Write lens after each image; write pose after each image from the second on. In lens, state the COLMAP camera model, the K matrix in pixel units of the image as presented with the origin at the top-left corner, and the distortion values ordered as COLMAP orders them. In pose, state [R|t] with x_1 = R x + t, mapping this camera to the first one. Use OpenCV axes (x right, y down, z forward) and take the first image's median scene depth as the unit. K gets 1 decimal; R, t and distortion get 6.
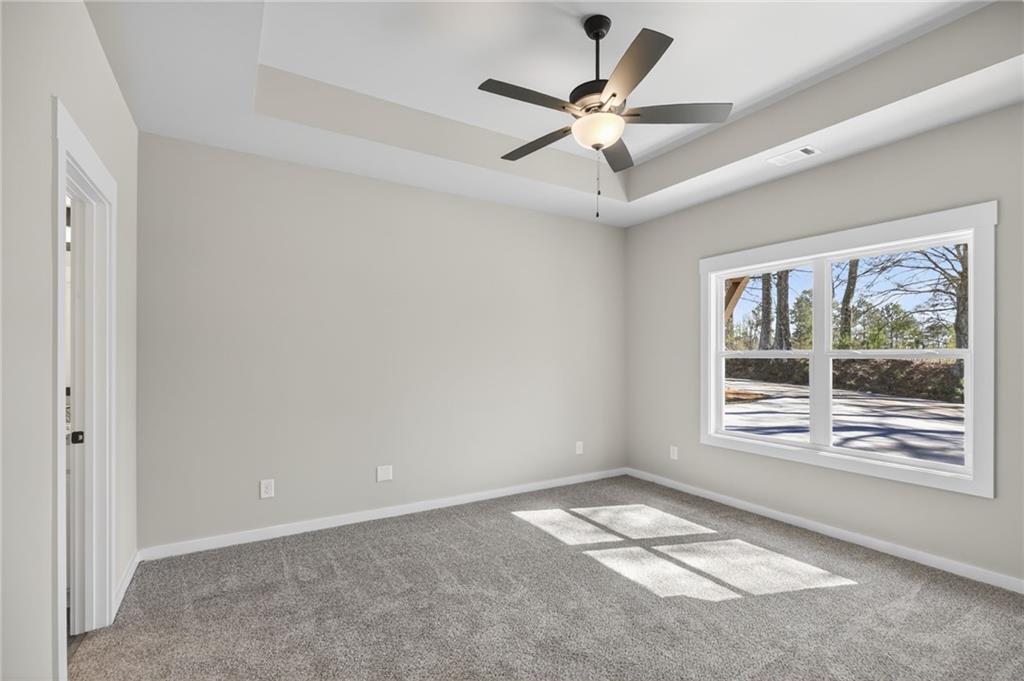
lens RADIAL K [[481.5, 0, 518.0], [0, 481.5, 350.1], [0, 0, 1]] dist [0.001060, 0.000210]
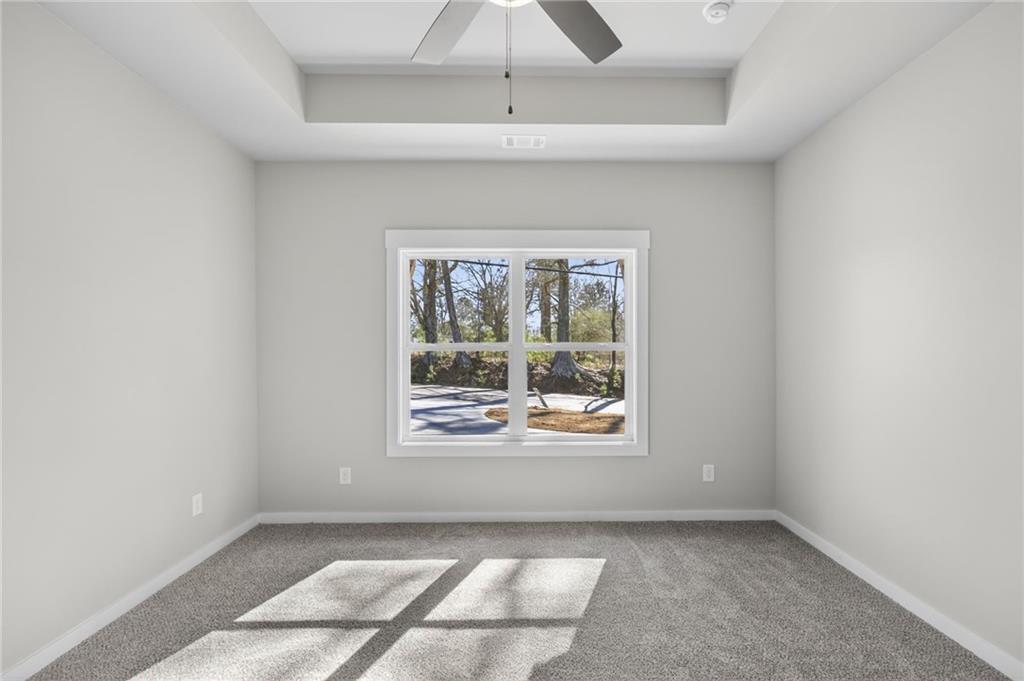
lens RADIAL K [[467.8, 0, 516.9], [0, 467.8, 345.4], [0, 0, 1]] dist [0.001256, 0.000147]
pose [[0.501049, 0.006638, 0.865394, -0.230273], [-0.007196, 0.999968, -0.003504, 0.010374], [-0.865389, -0.004472, 0.501081, 0.502191]]
